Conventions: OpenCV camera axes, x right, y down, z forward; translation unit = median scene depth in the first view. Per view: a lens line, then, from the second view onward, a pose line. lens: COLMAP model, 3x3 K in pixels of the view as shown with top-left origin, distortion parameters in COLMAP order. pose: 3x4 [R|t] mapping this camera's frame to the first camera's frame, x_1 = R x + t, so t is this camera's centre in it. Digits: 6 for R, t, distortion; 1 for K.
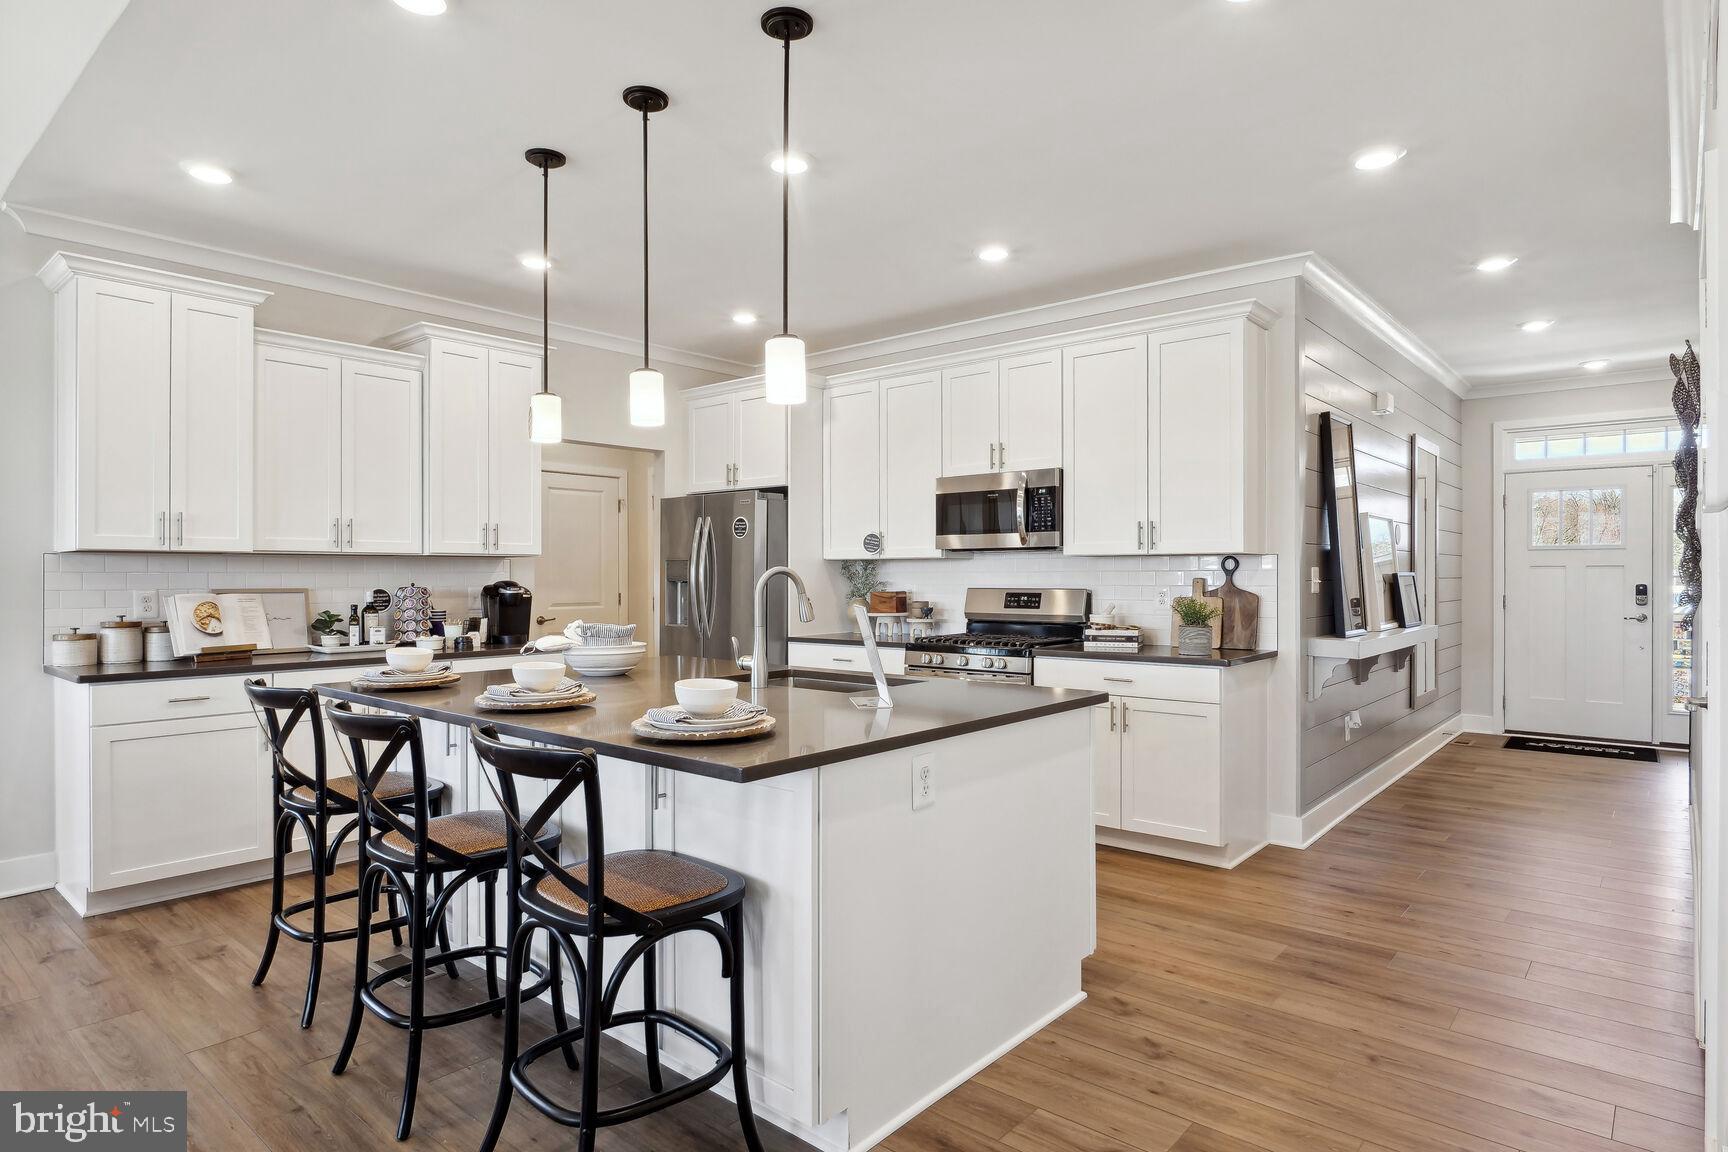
lens RADIAL K [[946.1, 0, 867.2], [0, 946.1, 578.0], [0, 0, 1]] dist [-0.016902, 0.001120]
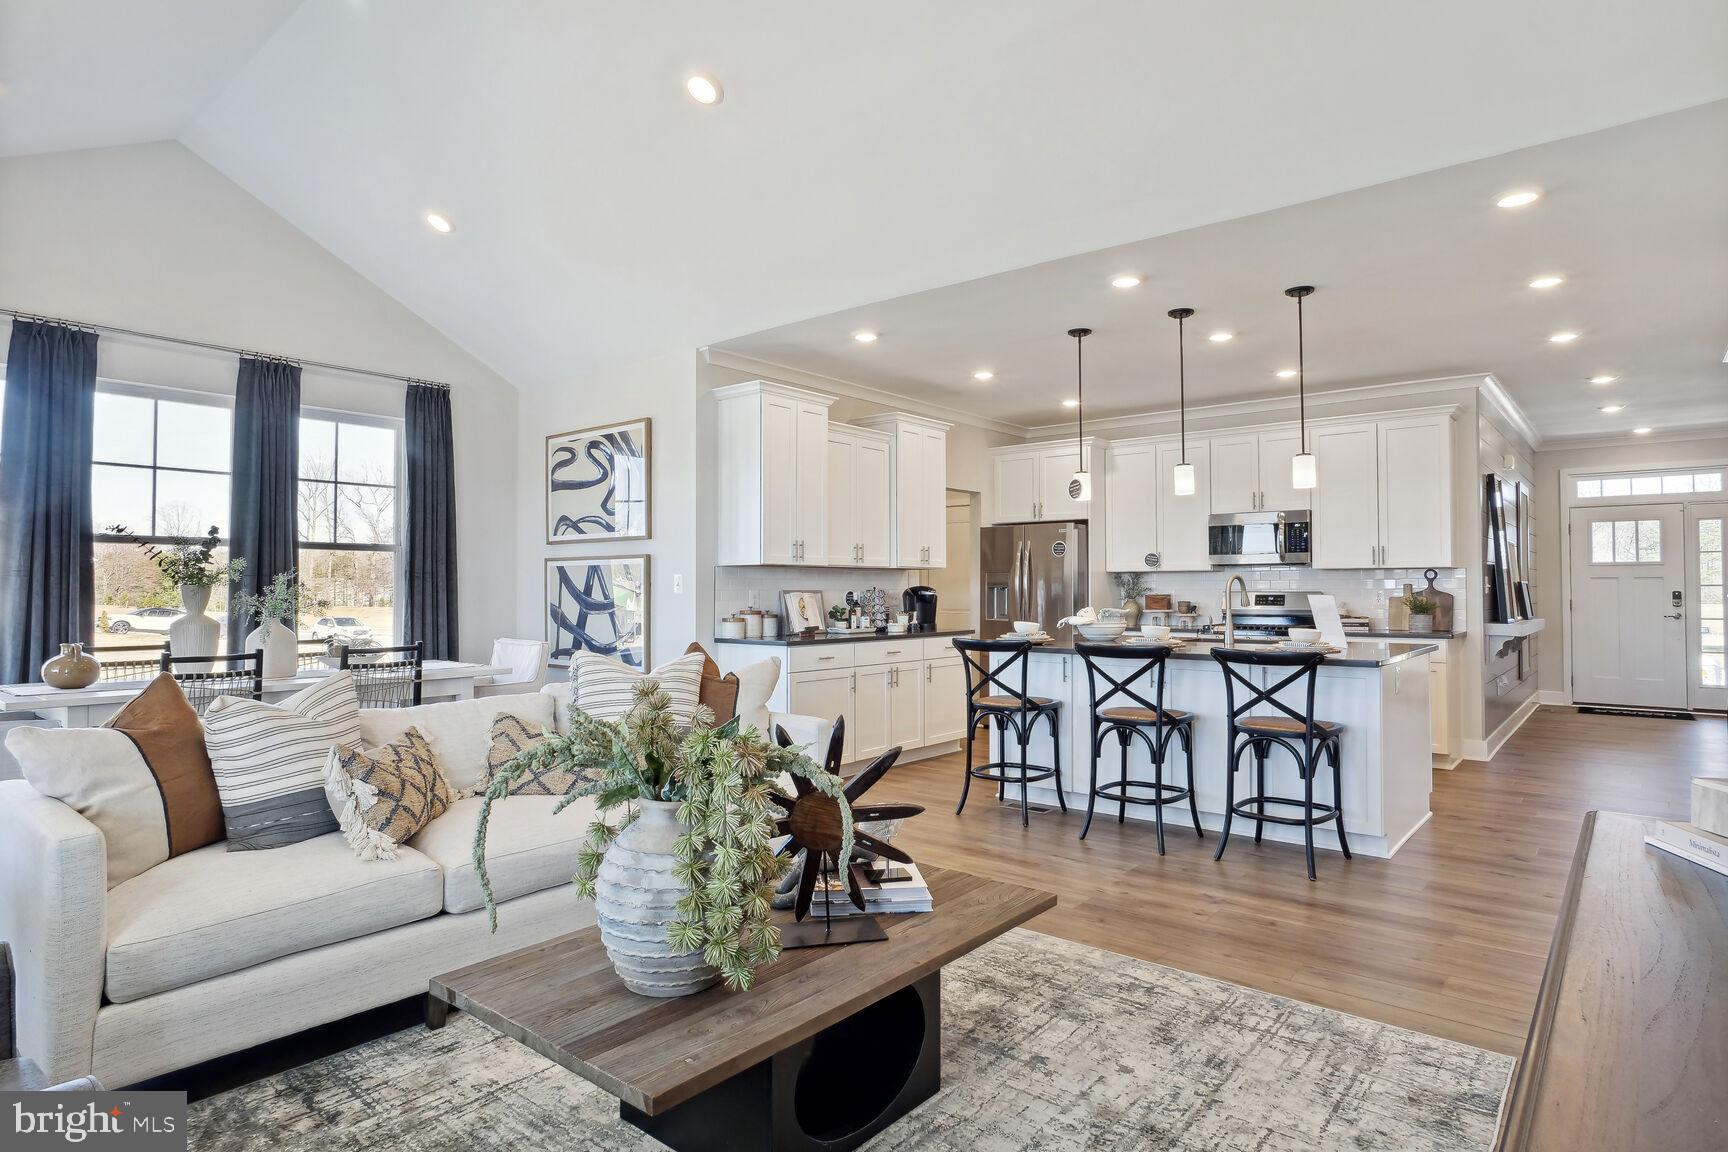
lens RADIAL K [[946.1, 0, 861.8], [0, 946.1, 571.8], [0, 0, 1]] dist [-0.016902, 0.001120]
pose [[0.999857, 0.001273, 0.016846, -0.529026], [-0.000901, 0.999756, -0.022086, 0.014342], [-0.016870, 0.022067, 0.999614, -0.466104]]
